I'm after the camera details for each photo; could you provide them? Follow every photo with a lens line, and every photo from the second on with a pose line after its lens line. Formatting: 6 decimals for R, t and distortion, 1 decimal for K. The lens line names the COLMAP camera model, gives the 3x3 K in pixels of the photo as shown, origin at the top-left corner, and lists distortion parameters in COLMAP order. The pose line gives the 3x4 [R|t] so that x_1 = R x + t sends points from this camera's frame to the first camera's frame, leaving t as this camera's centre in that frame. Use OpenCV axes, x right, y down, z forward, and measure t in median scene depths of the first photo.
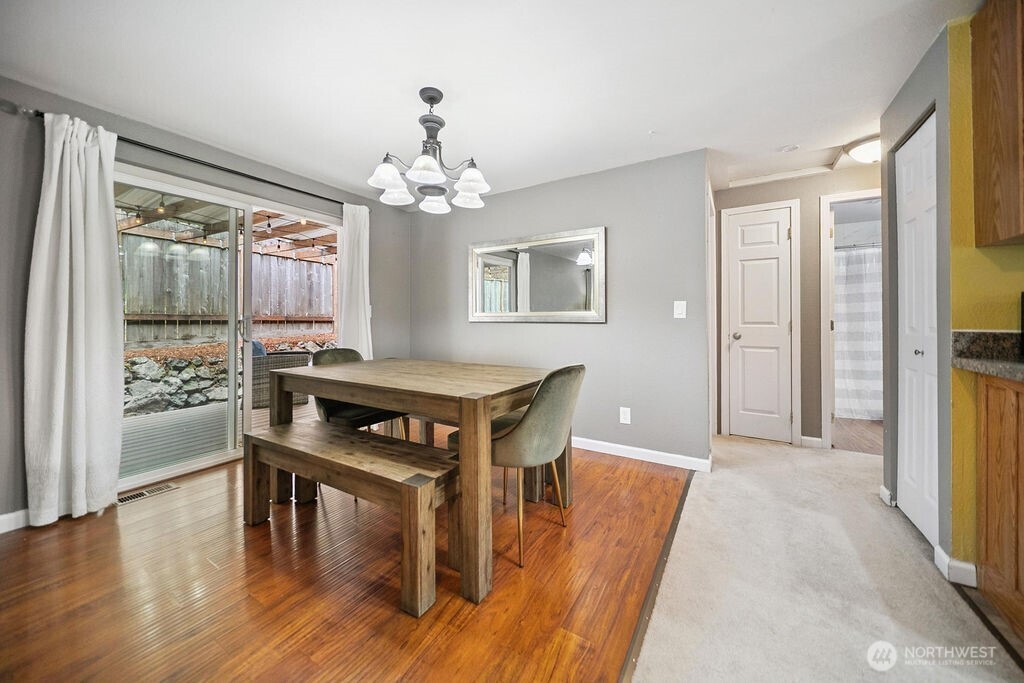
lens RADIAL K [[371.2, 0, 541.4], [0, 371.2, 314.6], [0, 0, 1]] dist [-0.001522, -0.000287]
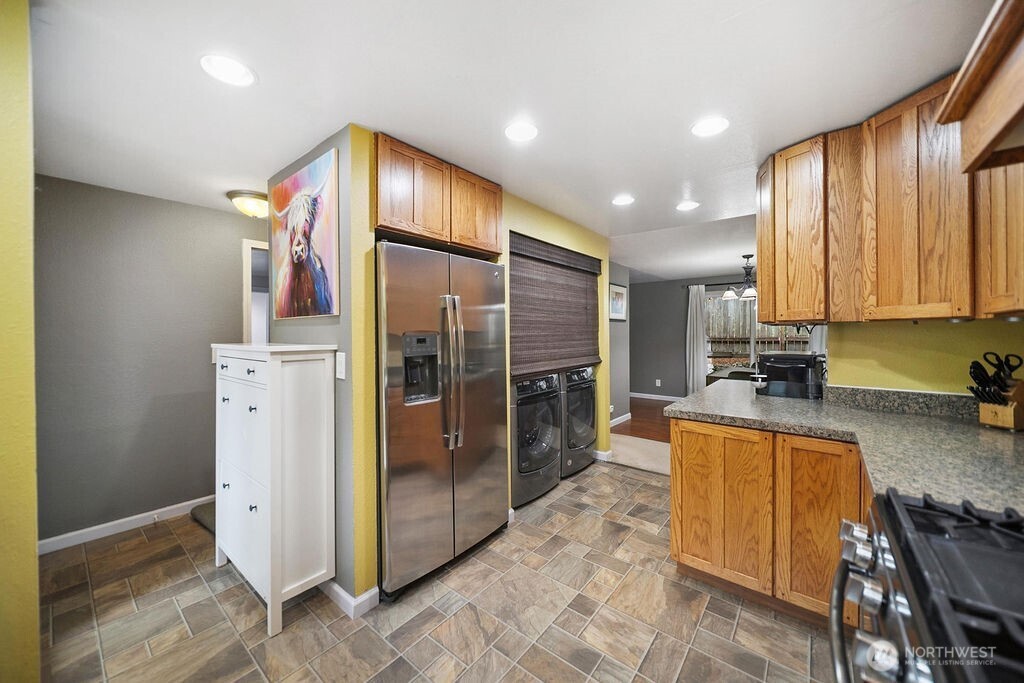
lens RADIAL K [[371.2, 0, 513.7], [0, 371.2, 336.3], [0, 0, 1]] dist [-0.001522, -0.000287]
pose [[-0.130679, 0.013897, -0.991327, 1.548931], [0.014576, 0.999821, 0.012095, -0.089705], [0.991318, -0.012869, -0.130858, -0.118652]]
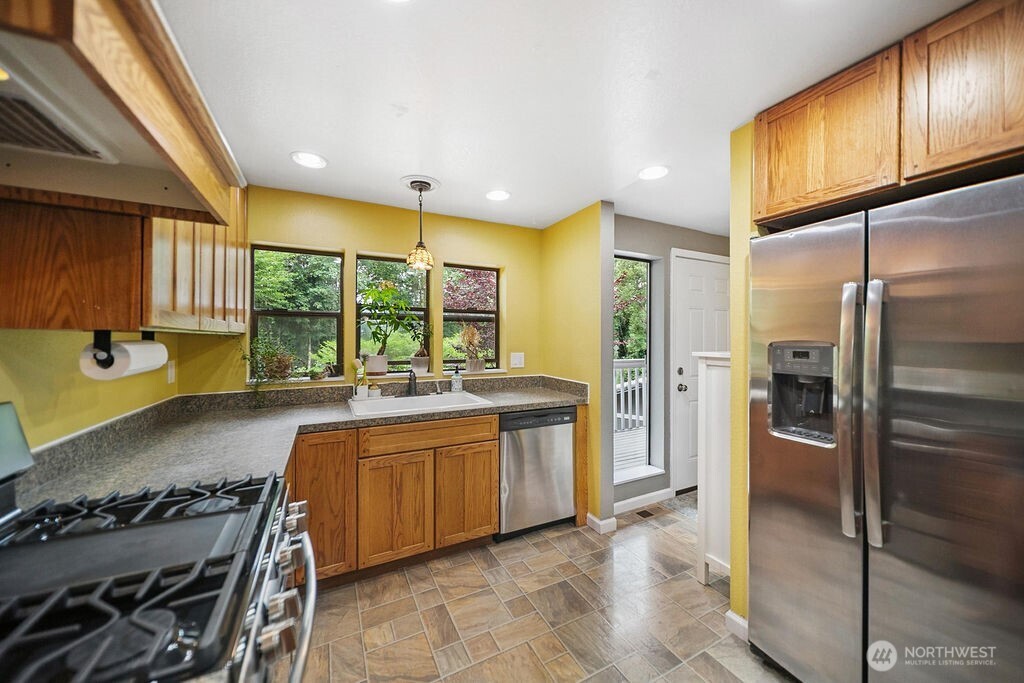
lens RADIAL K [[371.2, 0, 516.7], [0, 371.2, 340.3], [0, 0, 1]] dist [-0.001522, -0.000287]
pose [[-0.855344, 0.003728, 0.518048, 1.029073], [-0.001101, 0.999959, -0.009013, -0.089585], [-0.518060, -0.008280, -0.855304, 0.202252]]
